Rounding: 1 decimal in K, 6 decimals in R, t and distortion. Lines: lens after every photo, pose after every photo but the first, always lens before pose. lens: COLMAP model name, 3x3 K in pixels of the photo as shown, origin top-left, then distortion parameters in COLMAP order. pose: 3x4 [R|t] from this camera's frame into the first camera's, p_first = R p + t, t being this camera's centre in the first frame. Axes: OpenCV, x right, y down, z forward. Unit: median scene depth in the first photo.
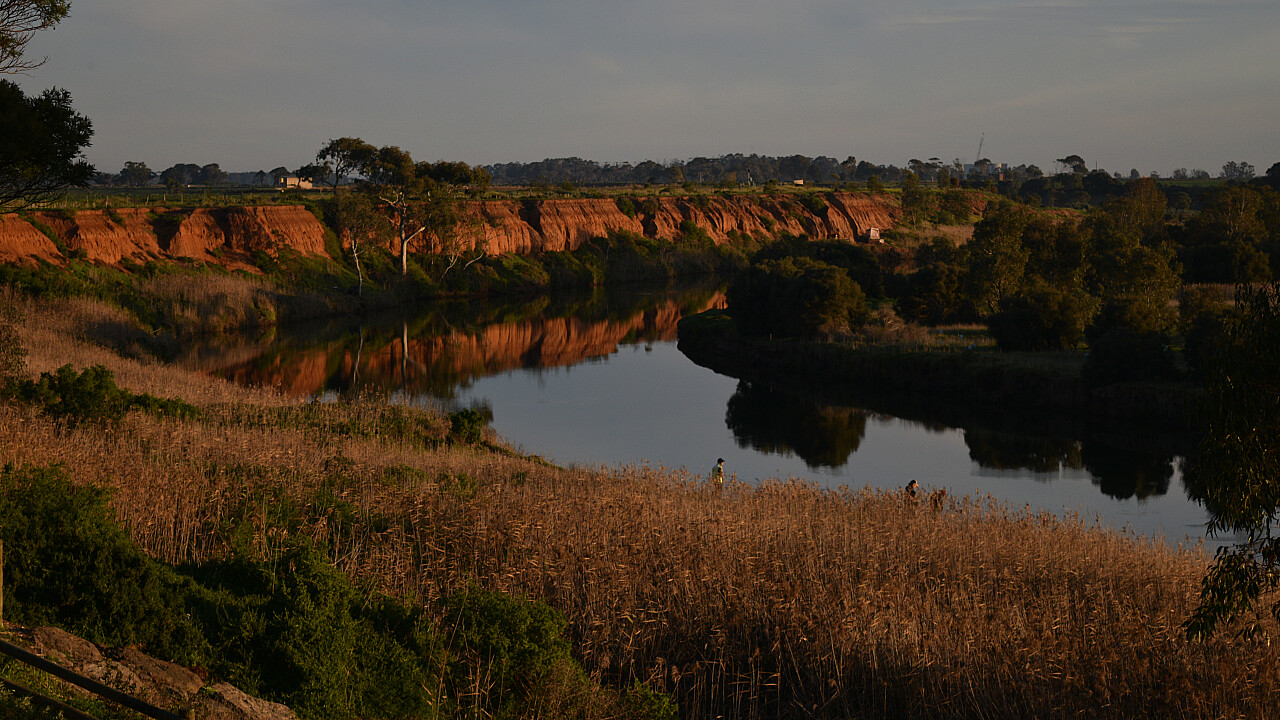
lens RADIAL K [[2996.1, 0, 636.4], [0, 2996.1, 361.3], [0, 0, 1]] dist [-0.041503, 0.000000]
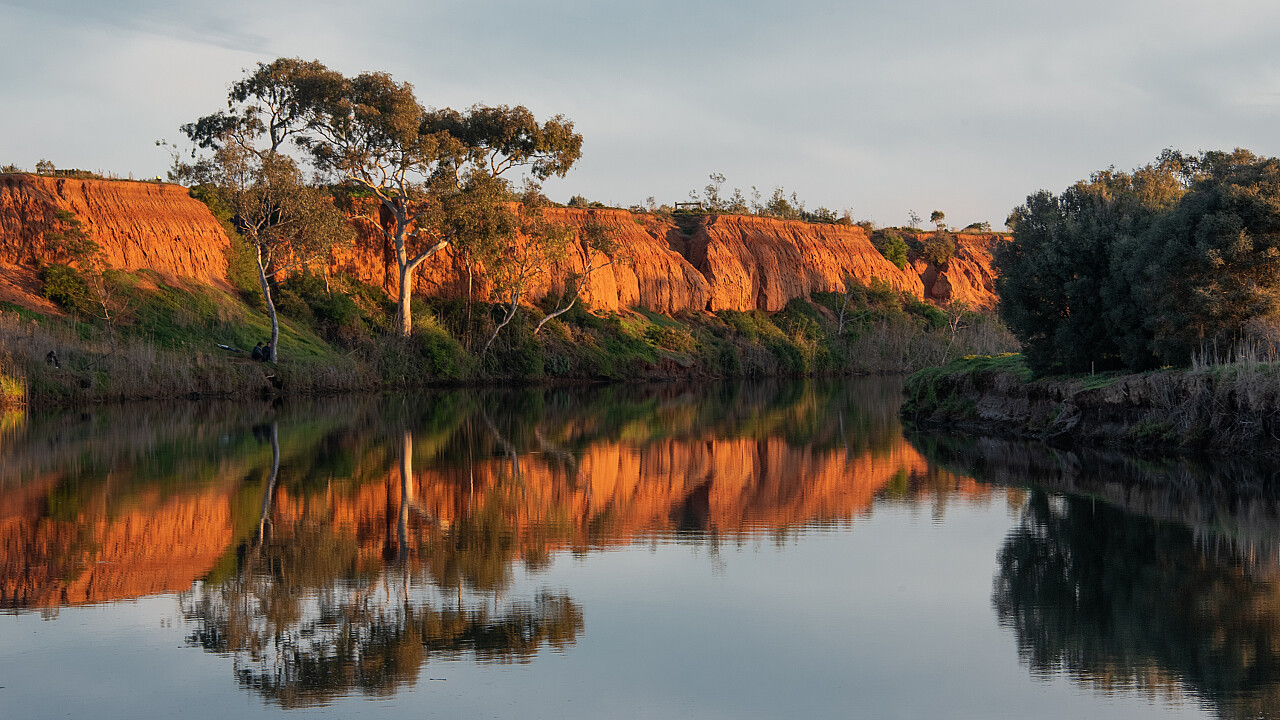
lens RADIAL K [[4057.8, 0, 650.2], [0, 4057.8, 385.8], [0, 0, 1]] dist [1.320518, 0.000000]
pose [[0.996163, -0.000856, -0.087511, 0.021903], [-0.003535, 0.998743, -0.050007, 0.012930], [0.087444, 0.050125, 0.994908, 0.329947]]
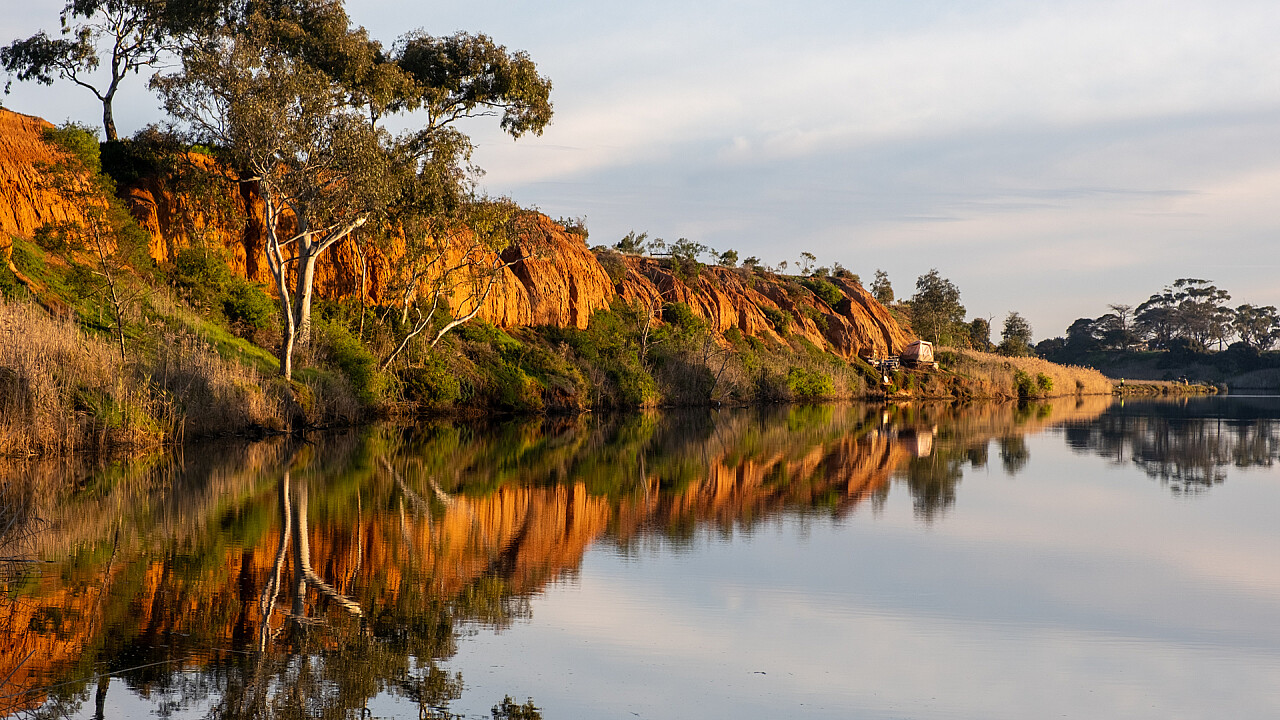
lens RADIAL K [[3174.9, 0, 643.6], [0, 3174.9, 373.3], [0, 0, 1]] dist [0.091080, 0.000000]
pose [[0.983587, 0.019621, 0.179362, -0.105777], [-0.008326, 0.997947, -0.063509, -0.001806], [-0.180240, 0.060974, 0.981731, 0.616231]]
